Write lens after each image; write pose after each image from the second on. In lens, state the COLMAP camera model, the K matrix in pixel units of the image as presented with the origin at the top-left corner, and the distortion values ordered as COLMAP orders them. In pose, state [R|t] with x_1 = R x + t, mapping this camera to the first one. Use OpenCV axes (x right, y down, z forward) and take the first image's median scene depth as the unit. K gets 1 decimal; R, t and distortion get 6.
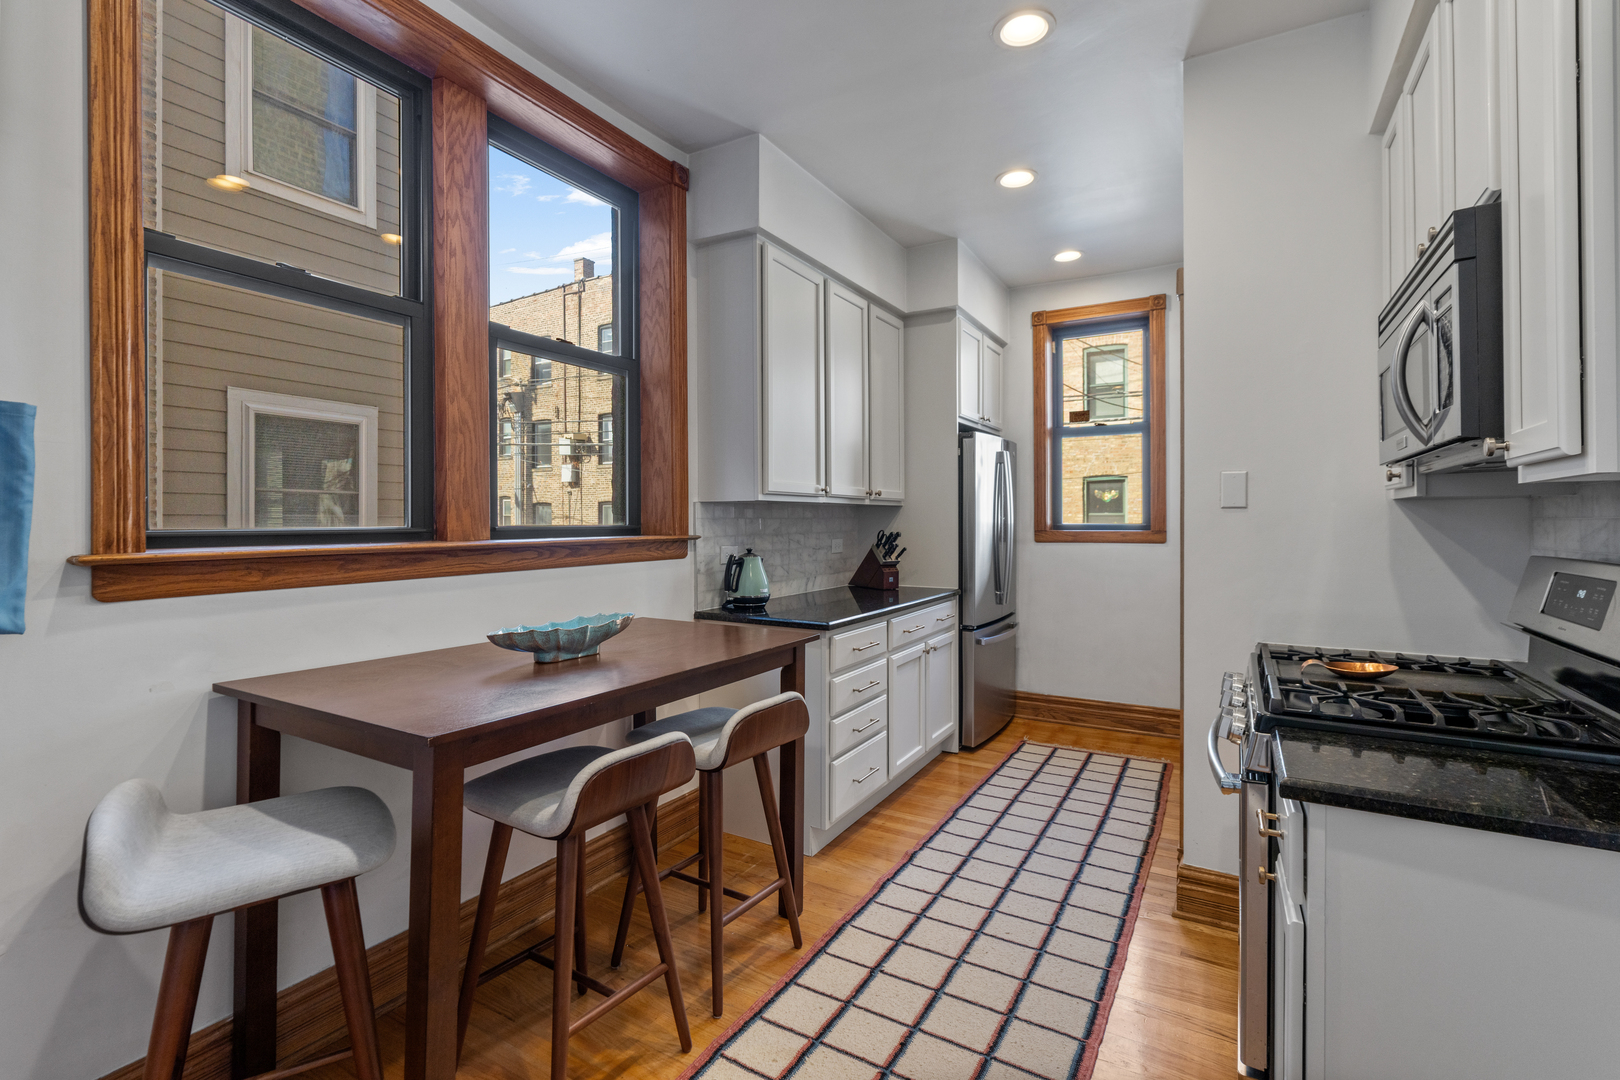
lens RADIAL K [[744.4, 0, 805.0], [0, 744.4, 519.7], [0, 0, 1]] dist [-0.006632, 0.003620]
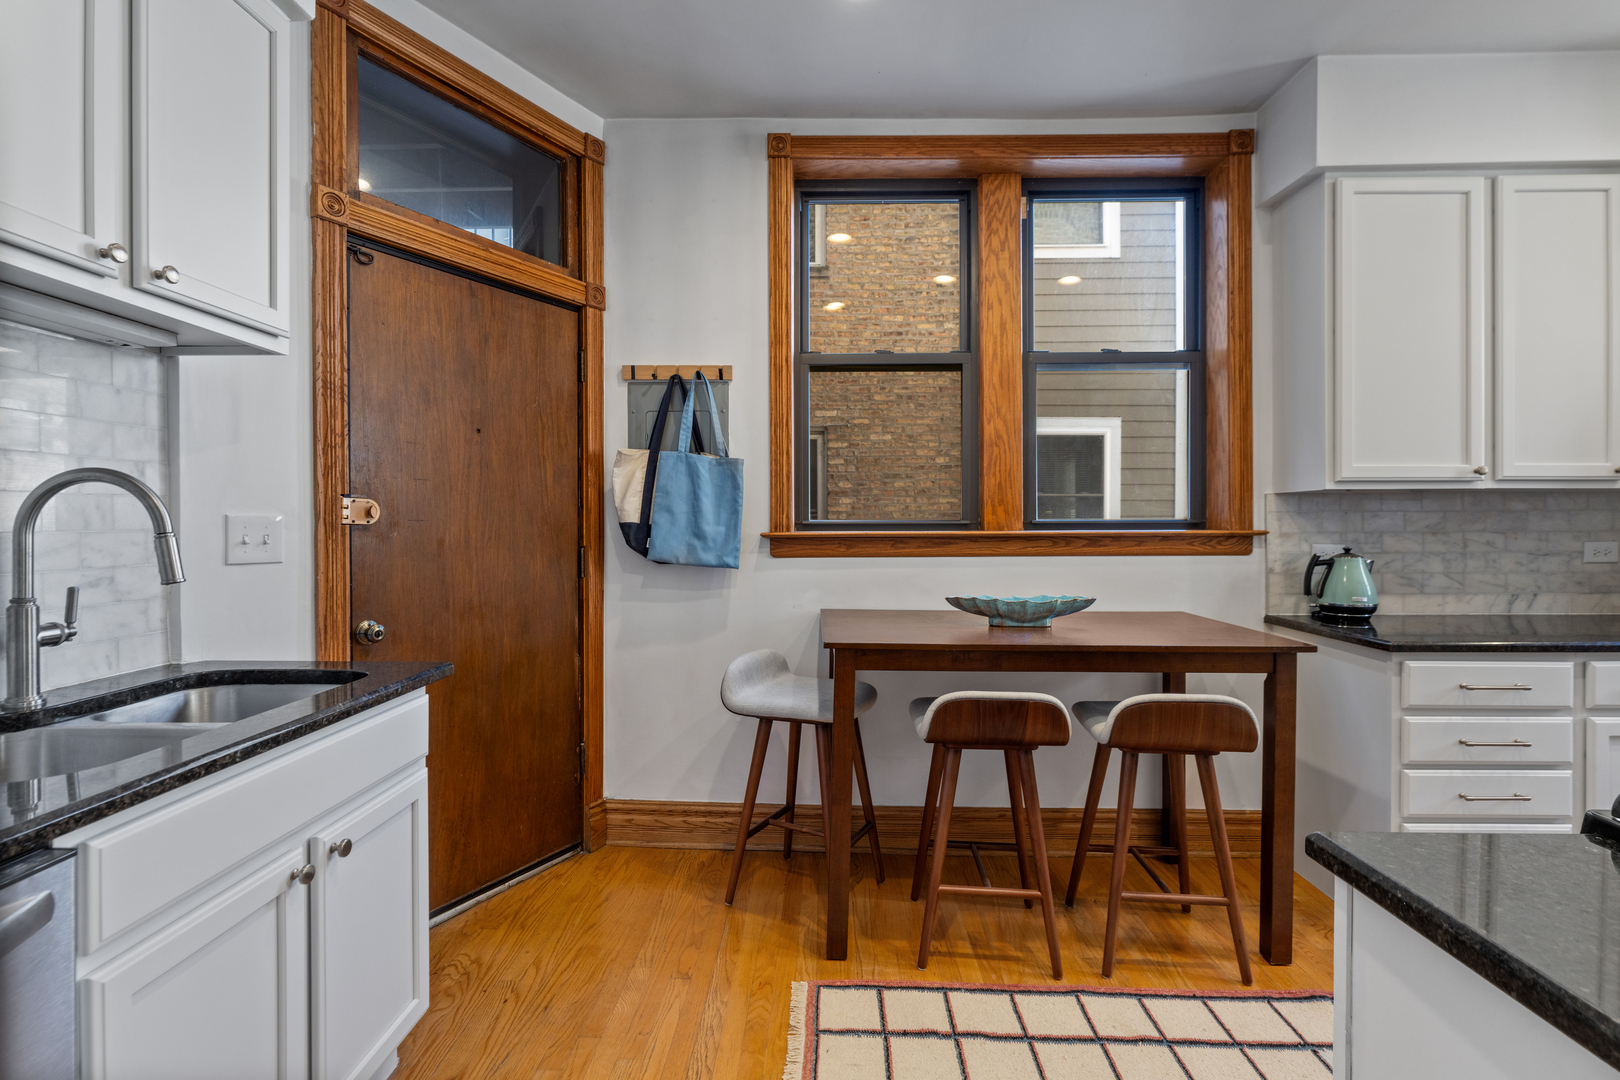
lens RADIAL K [[744.4, 0, 789.2], [0, 744.4, 529.6], [0, 0, 1]] dist [-0.006632, 0.003620]
pose [[0.469833, 0.009006, -0.882710, 0.415540], [0.001403, 0.999939, 0.010948, 0.009980], [0.882754, -0.006382, 0.469791, 0.070007]]
